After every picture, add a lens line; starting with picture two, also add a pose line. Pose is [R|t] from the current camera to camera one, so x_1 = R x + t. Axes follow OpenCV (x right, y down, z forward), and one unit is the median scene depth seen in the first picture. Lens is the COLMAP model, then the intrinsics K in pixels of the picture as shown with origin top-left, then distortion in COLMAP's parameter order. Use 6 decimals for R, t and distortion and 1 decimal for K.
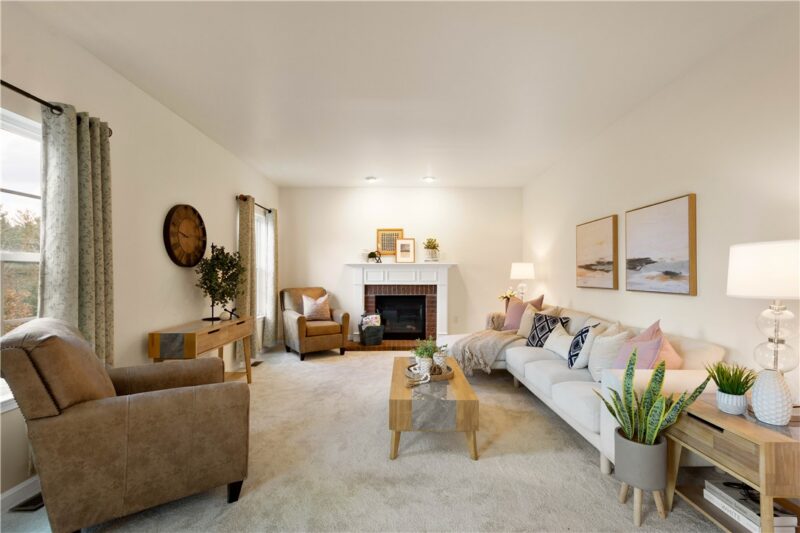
lens RADIAL K [[349.1, 0, 400.0], [0, 349.1, 266.5], [0, 0, 1]] dist [-0.000792, -0.000224]
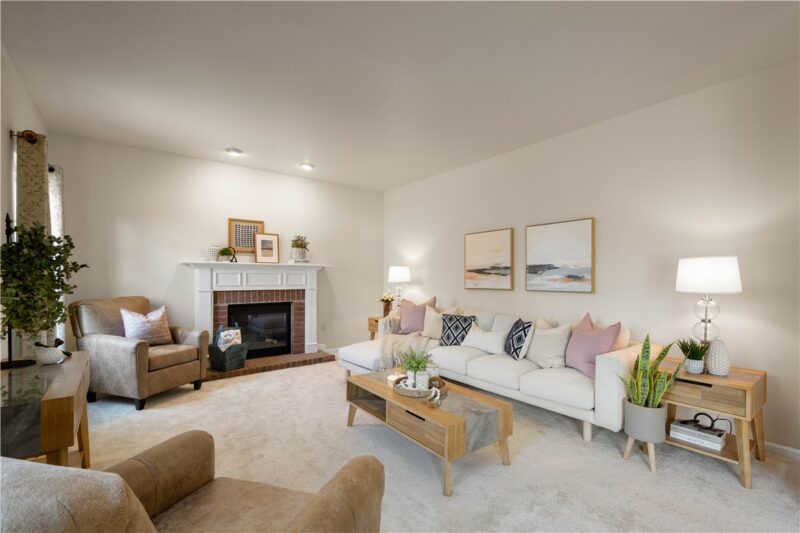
lens RADIAL K [[351.9, 0, 399.9], [0, 351.9, 277.5], [0, 0, 1]] dist [0.004000, 0.000385]
pose [[0.794258, 0.001280, 0.607579, -0.278437], [-0.014633, 0.999748, 0.017022, 0.004884], [-0.607404, -0.022410, 0.794077, 0.178221]]
